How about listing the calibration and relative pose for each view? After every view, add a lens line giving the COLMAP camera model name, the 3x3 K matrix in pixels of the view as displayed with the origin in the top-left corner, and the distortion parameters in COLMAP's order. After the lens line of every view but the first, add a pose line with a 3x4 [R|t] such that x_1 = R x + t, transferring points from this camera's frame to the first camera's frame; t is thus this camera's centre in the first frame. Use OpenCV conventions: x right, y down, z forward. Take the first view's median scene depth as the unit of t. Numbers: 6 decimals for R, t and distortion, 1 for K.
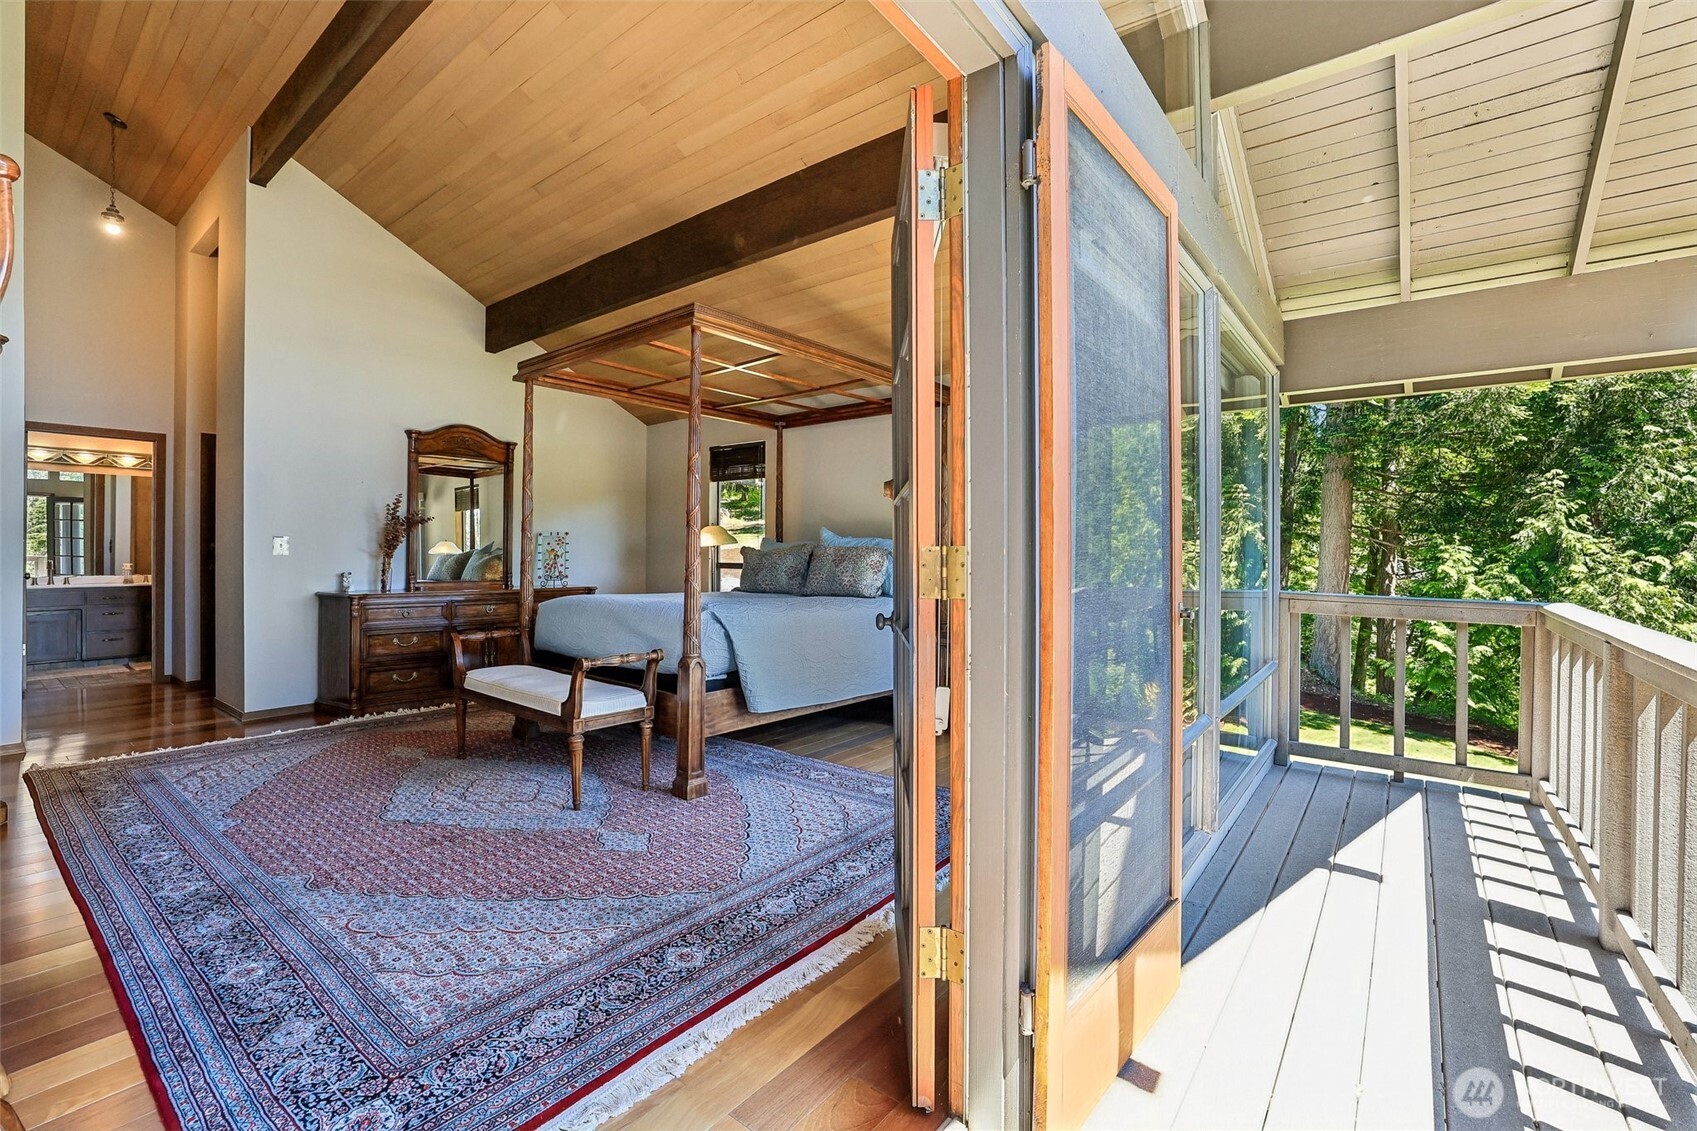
lens RADIAL K [[737.1, 0, 845.9], [0, 737.1, 549.2], [0, 0, 1]] dist [-0.041678, 0.012877]
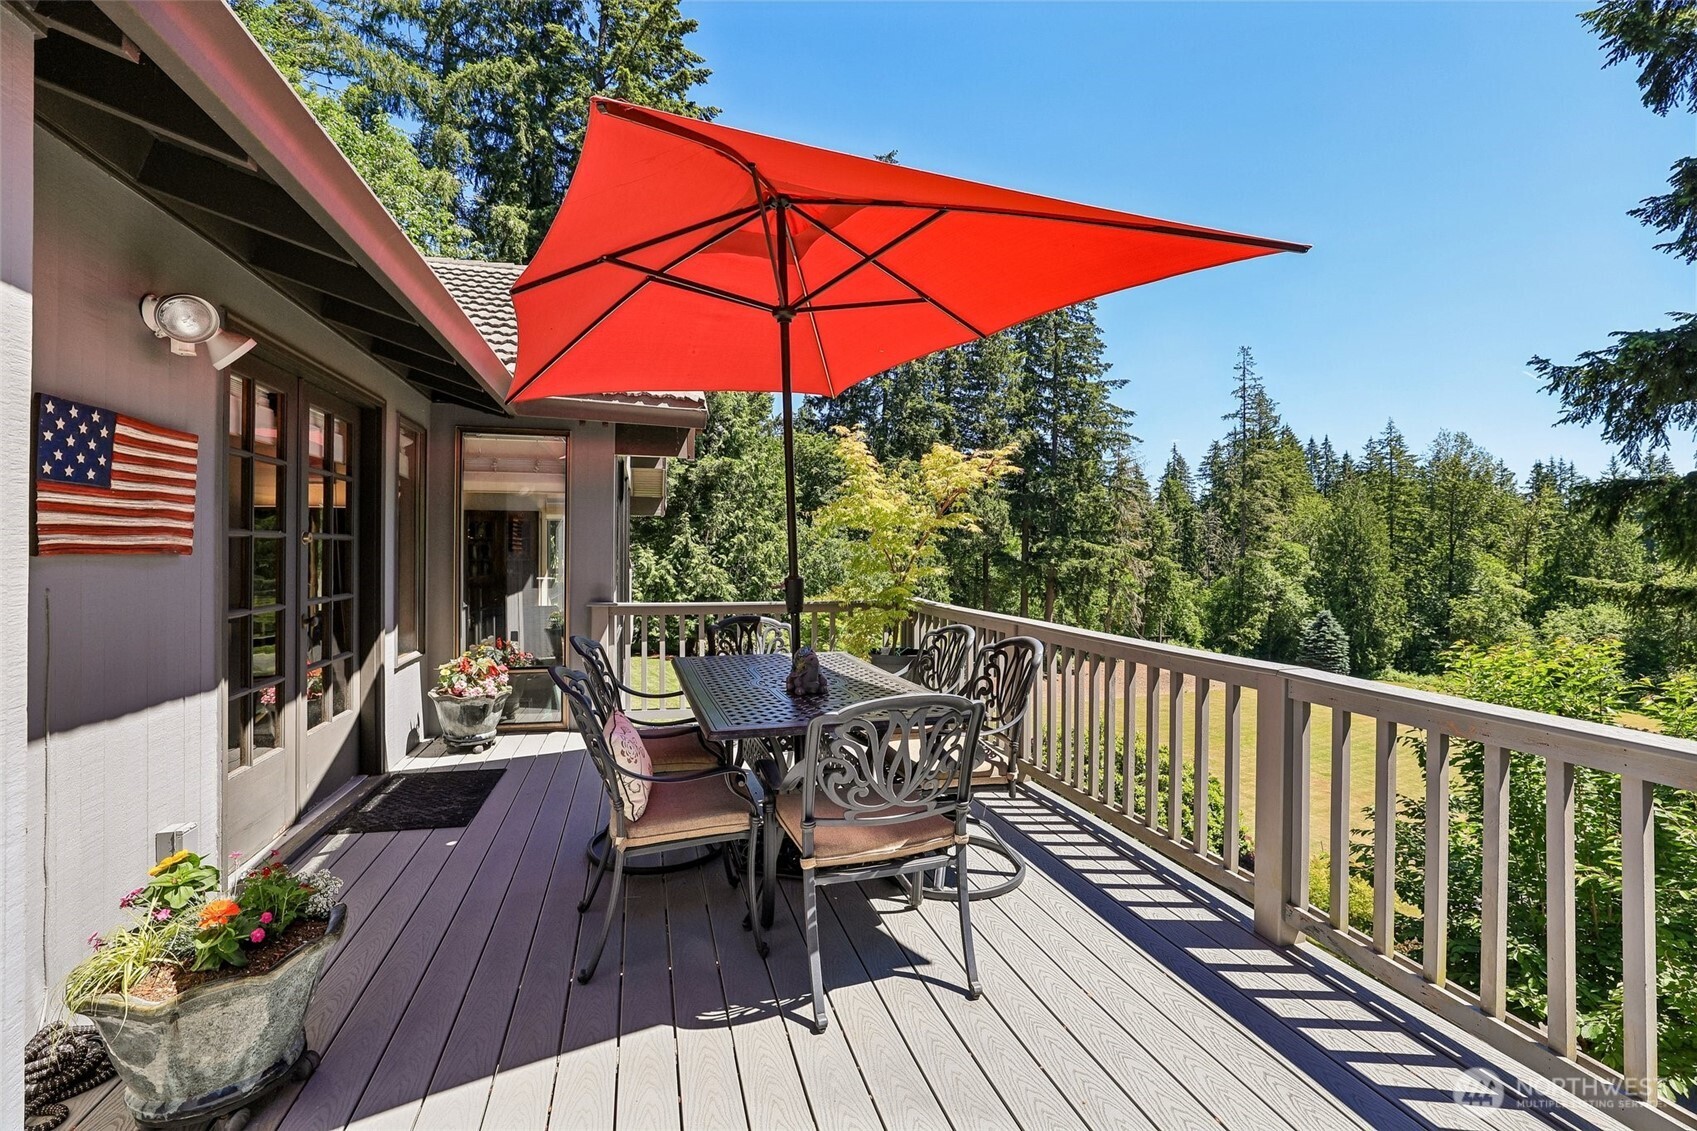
lens RADIAL K [[737.1, 0, 845.9], [0, 737.1, 549.2], [0, 0, 1]] dist [-0.041678, 0.012877]
pose [[0.578179, -0.005750, 0.815890, -0.437603], [0.000328, 0.999977, 0.006815, -0.020914], [-0.815910, -0.003672, 0.578167, -0.559730]]
